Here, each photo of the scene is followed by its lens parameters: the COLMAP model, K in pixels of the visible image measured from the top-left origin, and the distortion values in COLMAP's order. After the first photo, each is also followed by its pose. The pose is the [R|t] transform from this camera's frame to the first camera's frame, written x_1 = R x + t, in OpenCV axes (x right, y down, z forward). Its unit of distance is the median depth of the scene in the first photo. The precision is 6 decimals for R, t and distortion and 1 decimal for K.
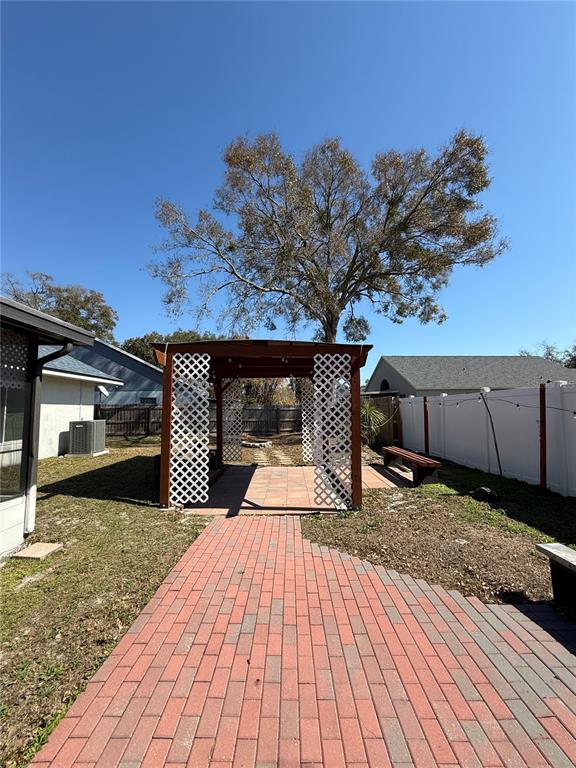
lens RADIAL K [[306.5, 0, 288.4], [0, 306.5, 381.8], [0, 0, 1]] dist [0.000831, -0.000153]
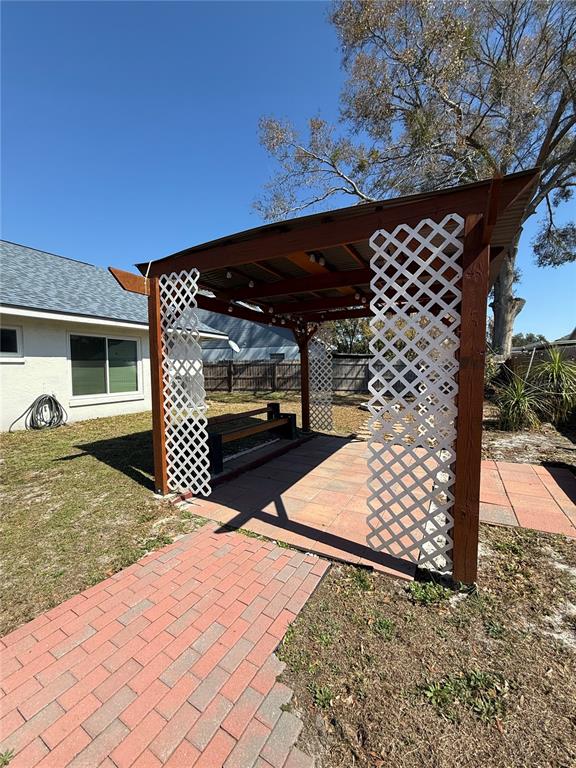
lens RADIAL K [[306.5, 0, 288.0], [0, 306.5, 381.8], [0, 0, 1]] dist [0.000831, -0.000153]
pose [[0.875305, 0.023656, -0.482992, 0.099646], [0.043760, 0.990830, 0.127833, 0.031602], [0.481587, -0.133028, 0.866243, 0.261602]]
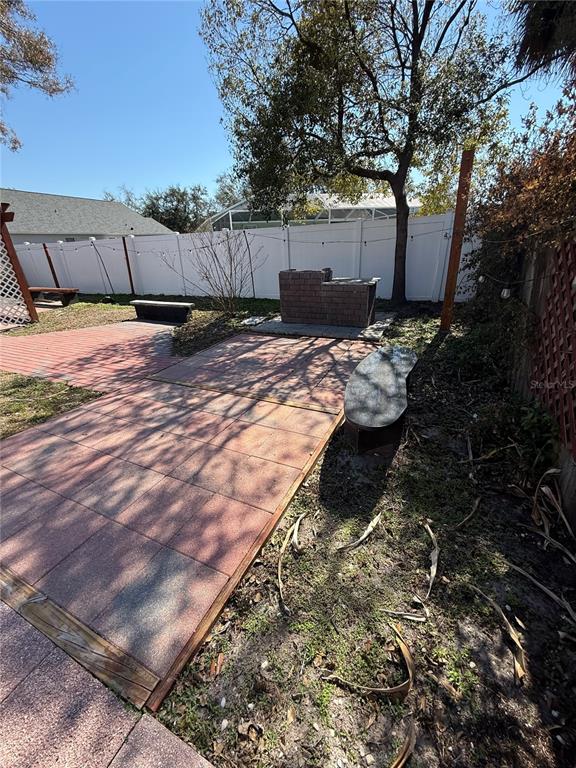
lens RADIAL K [[306.5, 0, 288.1], [0, 306.5, 382.3], [0, 0, 1]] dist [0.000831, -0.000153]
pose [[0.432090, -0.375309, 0.820025, -0.299939], [-0.044952, 0.899196, 0.435230, -0.026628], [-0.900709, -0.224921, 0.371663, -0.397629]]
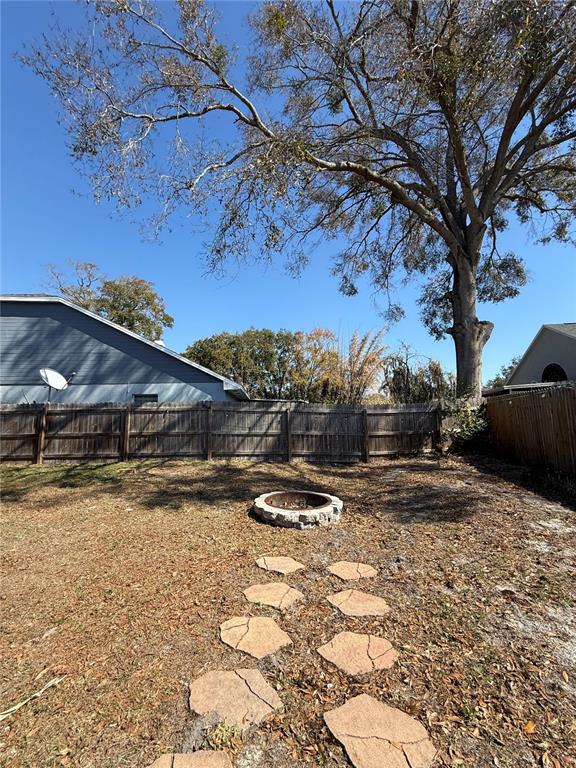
lens RADIAL K [[306.5, 0, 286.7], [0, 306.5, 382.8], [0, 0, 1]] dist [0.000831, -0.000153]
pose [[0.956677, -0.034834, -0.289059, -0.014060], [0.027791, 0.999209, -0.028434, 0.097829], [0.289821, 0.019169, 0.956889, 0.895356]]
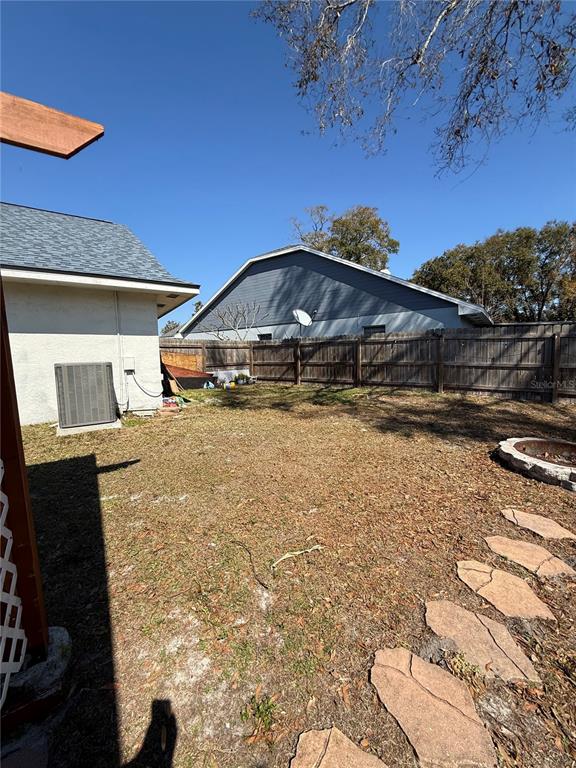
lens RADIAL K [[306.5, 0, 288.1], [0, 306.5, 379.7], [0, 0, 1]] dist [0.000831, -0.000153]
pose [[0.542172, 0.073103, -0.837082, -0.023387], [0.089795, 0.985463, 0.144221, 0.098717], [0.835456, -0.153359, 0.527726, 0.904351]]
